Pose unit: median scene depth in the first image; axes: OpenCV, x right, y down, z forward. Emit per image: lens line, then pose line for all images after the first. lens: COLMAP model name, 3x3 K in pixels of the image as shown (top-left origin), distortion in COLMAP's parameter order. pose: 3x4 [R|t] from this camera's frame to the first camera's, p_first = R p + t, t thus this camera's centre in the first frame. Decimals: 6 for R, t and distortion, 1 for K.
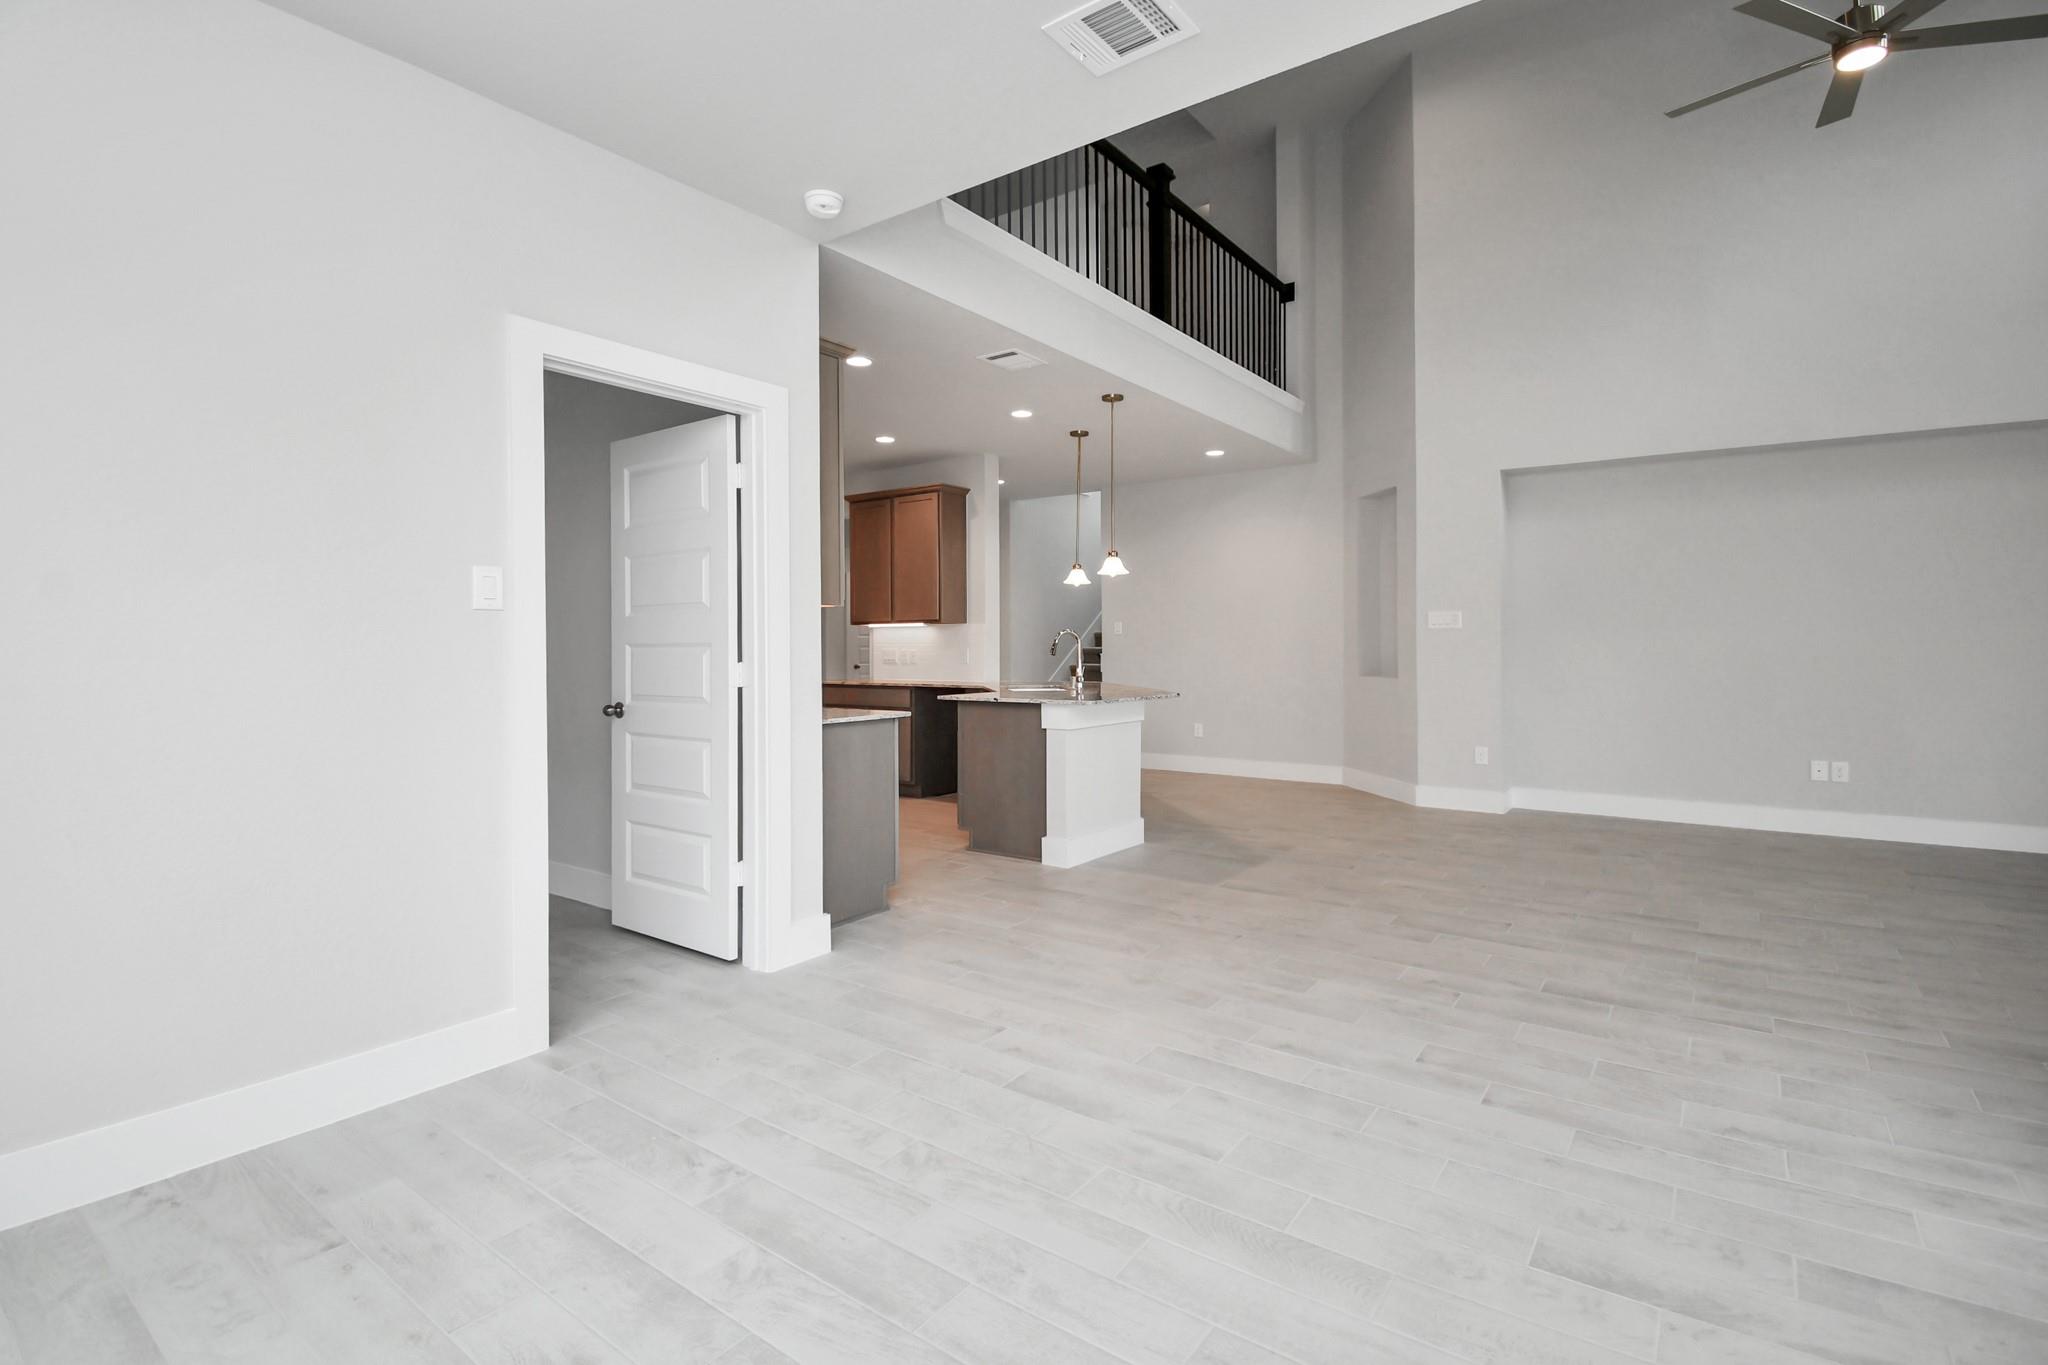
lens RADIAL K [[919.0, 0, 988.2], [0, 919.0, 634.1], [0, 0, 1]] dist [0.034041, -0.022893]
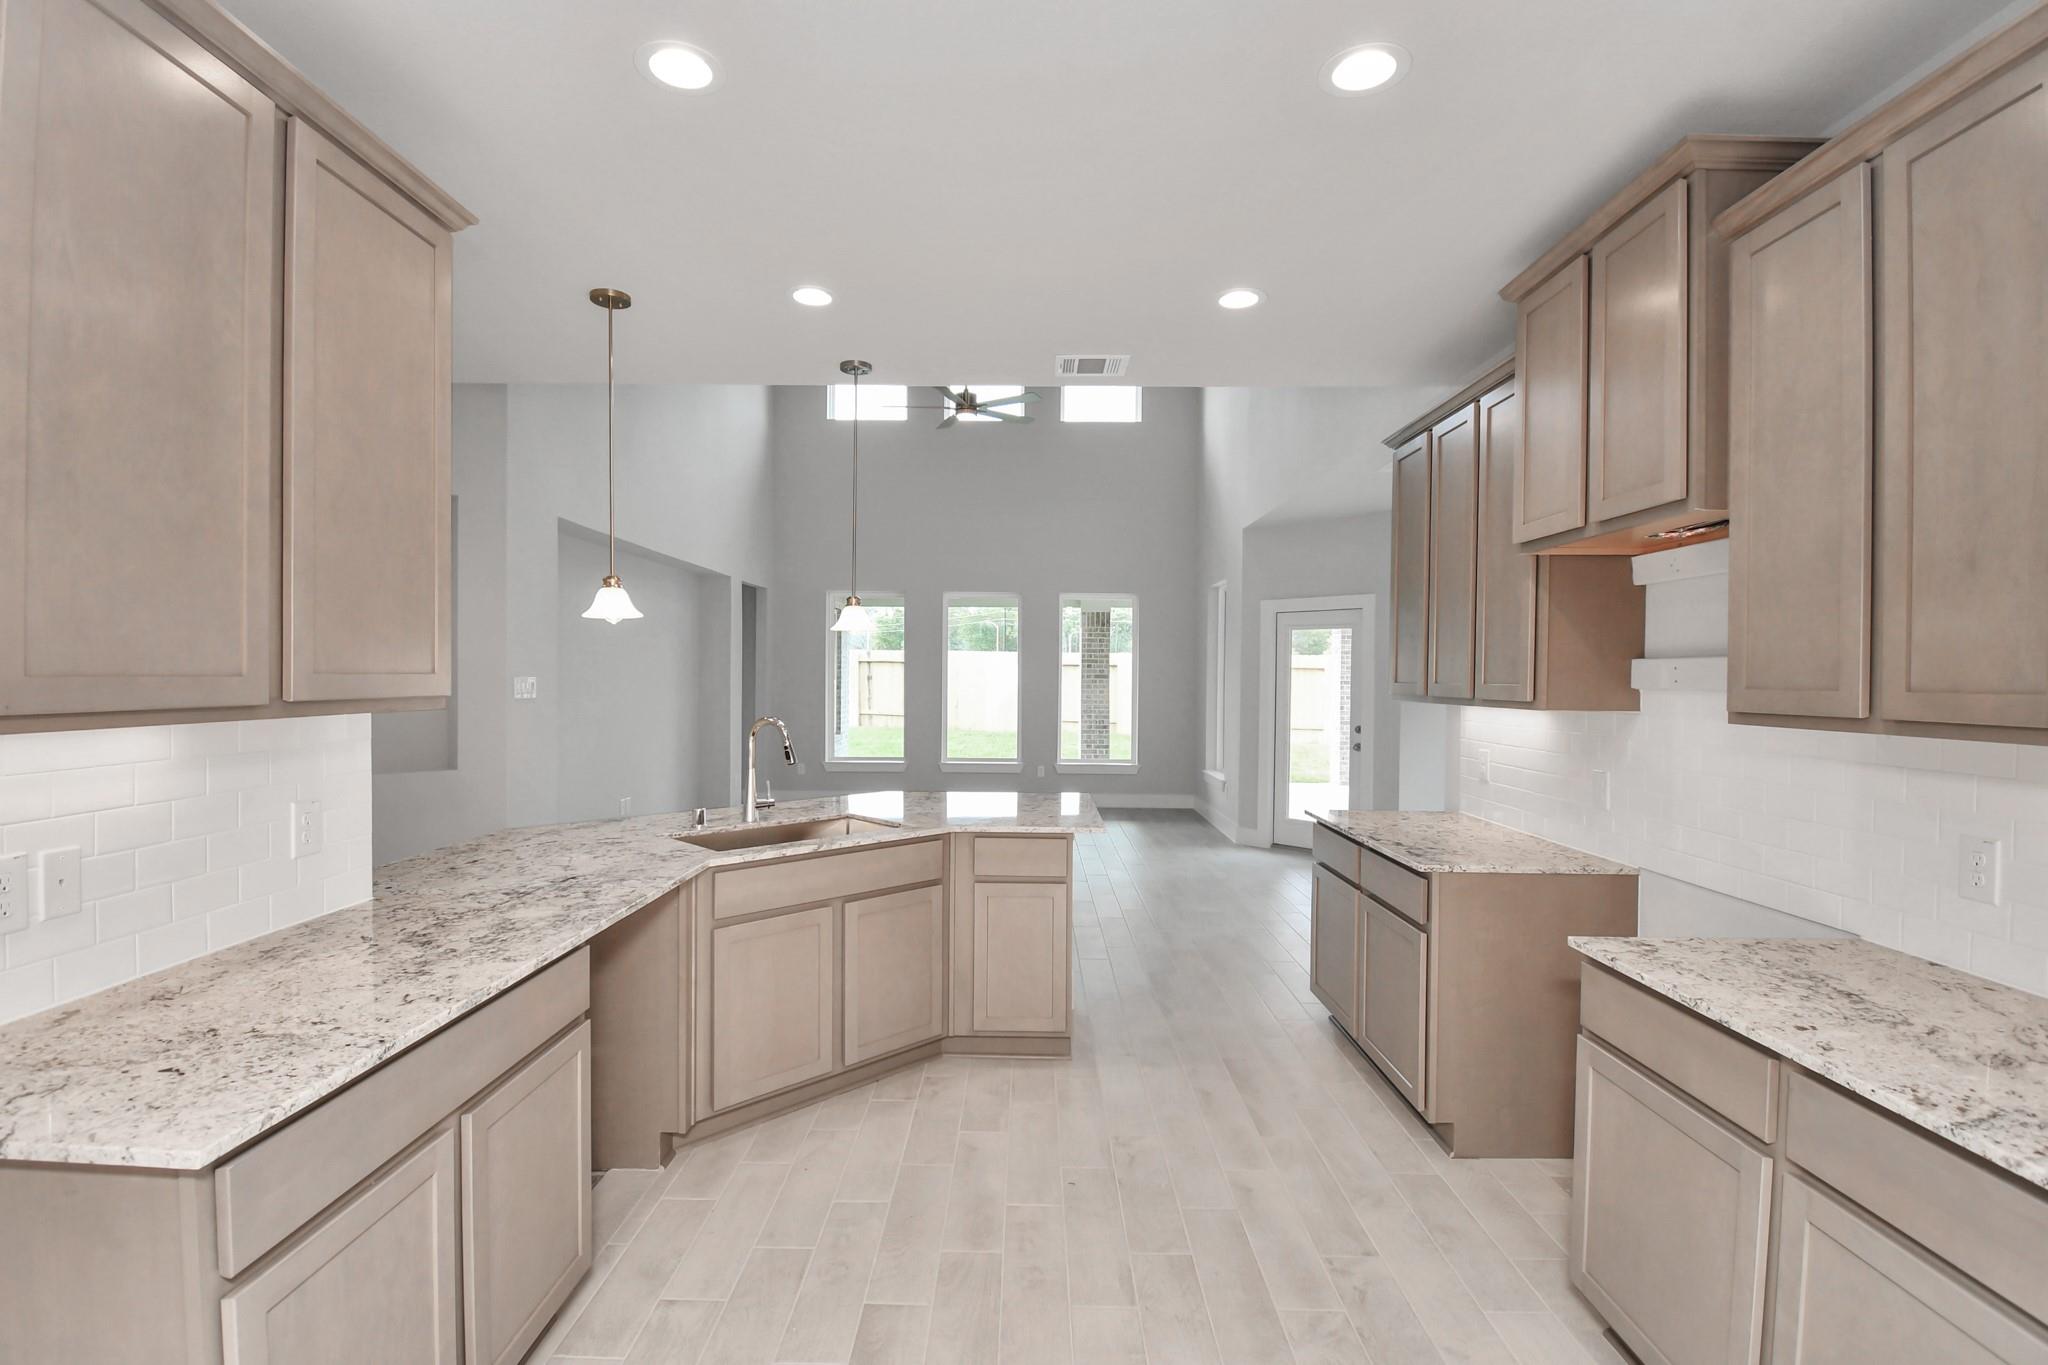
lens RADIAL K [[986.1, 0, 1030.1], [0, 986.1, 686.6], [0, 0, 1]] dist [-0.003322, -0.001183]
pose [[-0.615967, -0.008364, 0.787727, -0.925435], [-0.013446, 0.999910, 0.000102, -0.048037], [-0.787657, -0.010529, -0.616024, 2.449525]]
